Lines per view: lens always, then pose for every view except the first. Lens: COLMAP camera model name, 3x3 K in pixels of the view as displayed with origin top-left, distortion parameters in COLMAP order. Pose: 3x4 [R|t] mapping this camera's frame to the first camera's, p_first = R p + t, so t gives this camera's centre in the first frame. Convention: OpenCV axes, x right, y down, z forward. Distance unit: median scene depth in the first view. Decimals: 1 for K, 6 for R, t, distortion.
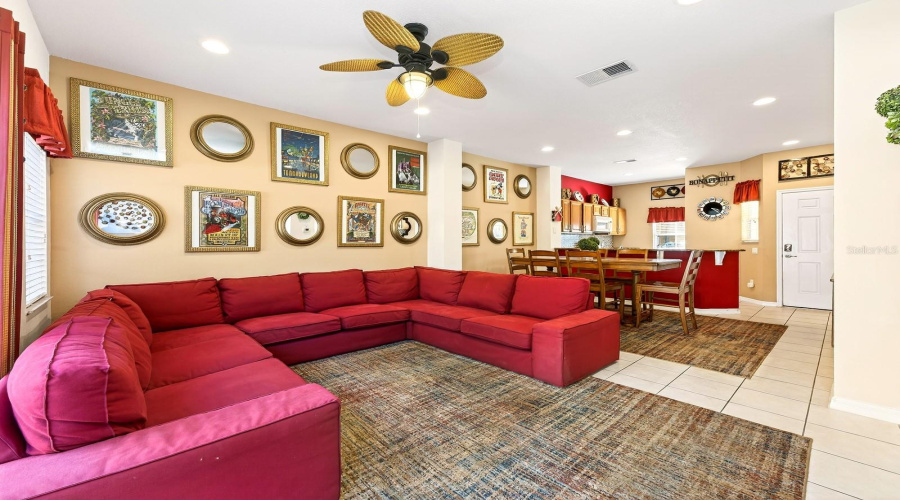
lens RADIAL K [[356.2, 0, 448.4], [0, 356.2, 241.3], [0, 0, 1]] dist [-0.002536, 0.002801]
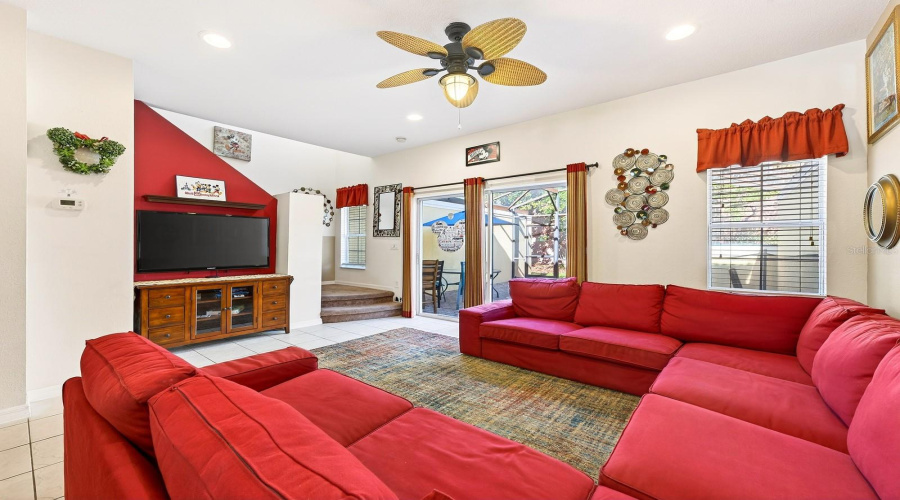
lens RADIAL K [[356.2, 0, 448.8], [0, 356.2, 248.7], [0, 0, 1]] dist [-0.002536, 0.002801]
pose [[-0.986860, 0.003323, -0.161545, 0.037787], [0.001306, 0.999920, 0.012595, -0.000172], [0.161573, 0.012218, -0.986785, 0.806416]]
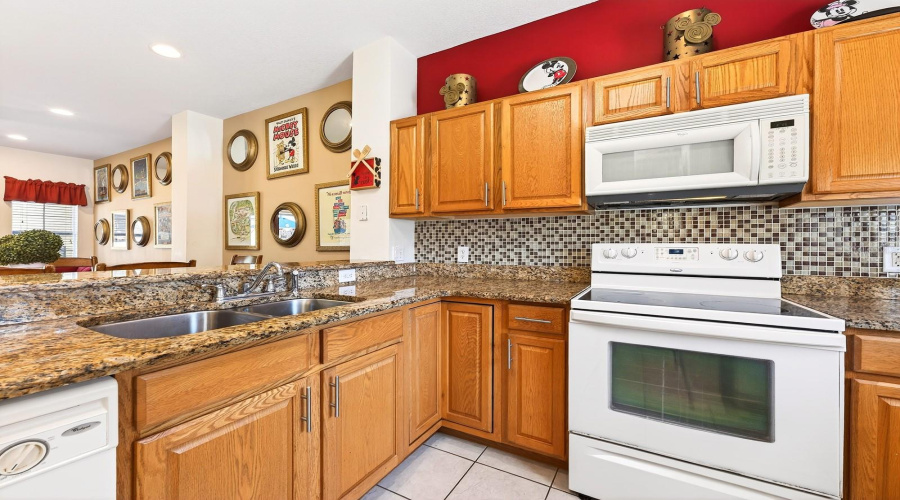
lens RADIAL K [[356.2, 0, 448.2], [0, 356.2, 248.5], [0, 0, 1]] dist [-0.002536, 0.002801]
pose [[0.310972, 0.004699, -0.950408, 0.803932], [-0.006385, 0.999976, 0.002855, 0.005659], [0.950398, 0.005181, 0.310994, 1.135256]]
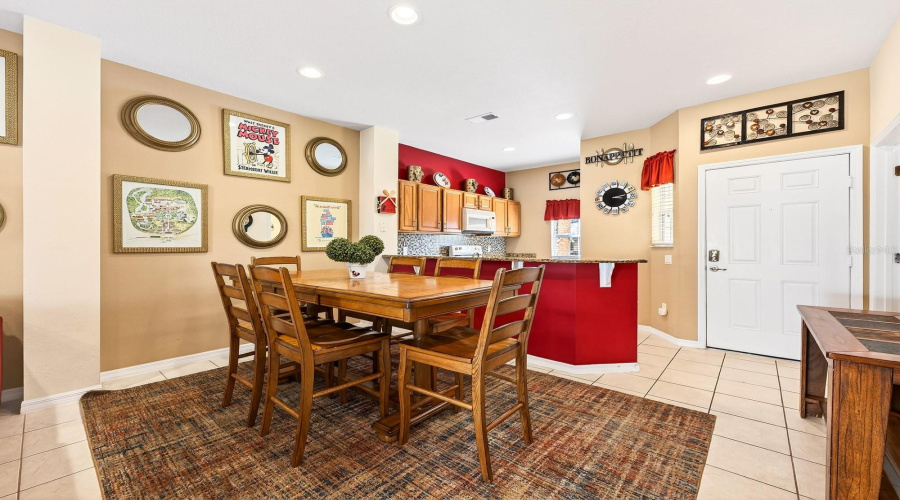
lens RADIAL K [[356.2, 0, 446.4], [0, 356.2, 244.0], [0, 0, 1]] dist [-0.002536, 0.002801]
pose [[0.992986, 0.001891, 0.118219, 0.391908], [-0.001639, 0.999996, -0.002230, -0.000104], [-0.118223, 0.002020, 0.992985, 0.412727]]
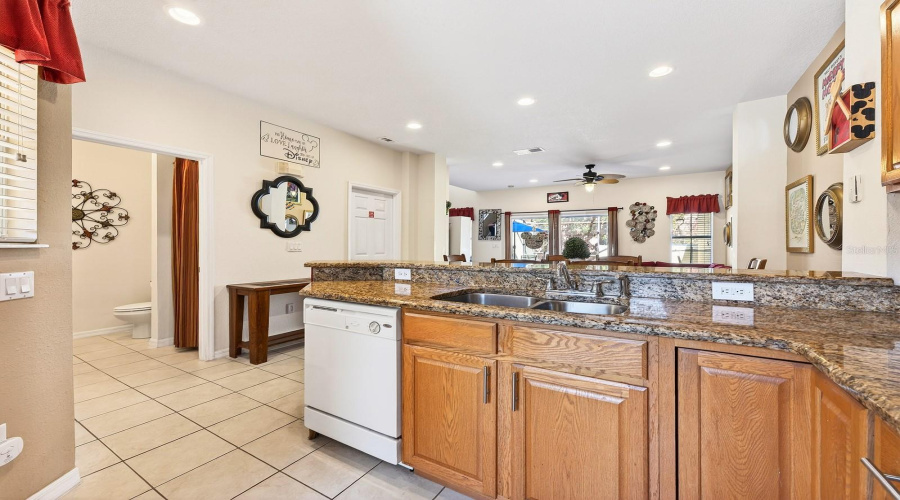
lens RADIAL K [[356.2, 0, 445.4], [0, 356.2, 243.6], [0, 0, 1]] dist [-0.002536, 0.002801]
pose [[-0.959277, -0.004597, -0.282430, 0.693300], [-0.003765, 0.999987, -0.003489, 0.003151], [0.282442, -0.002283, -0.959282, 1.329323]]
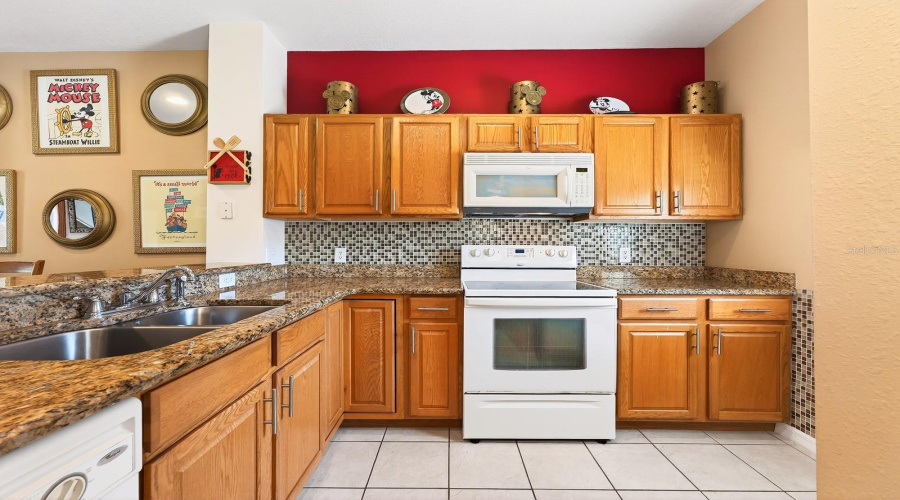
lens RADIAL K [[356.2, 0, 447.6], [0, 356.2, 248.0], [0, 0, 1]] dist [-0.002536, 0.002801]
pose [[0.735468, 0.000361, -0.677559, 0.797506], [-0.003108, 0.999991, -0.002840, 0.005670], [0.677552, 0.004194, 0.735463, 1.049013]]
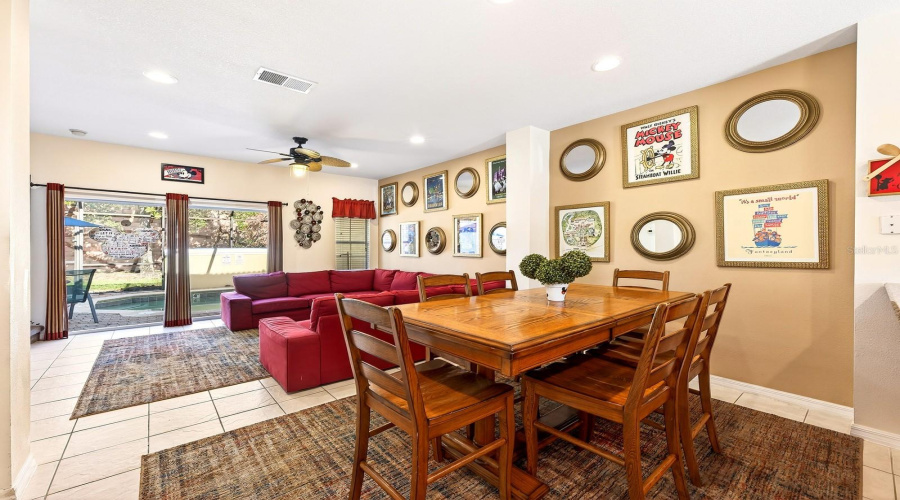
lens RADIAL K [[356.2, 0, 451.0], [0, 356.2, 245.6], [0, 0, 1]] dist [-0.002536, 0.002801]
pose [[-0.026195, -0.002332, -0.999654, 0.709463], [-0.003214, 0.999992, -0.002248, -0.014222], [0.999652, 0.003154, -0.026203, 0.751891]]
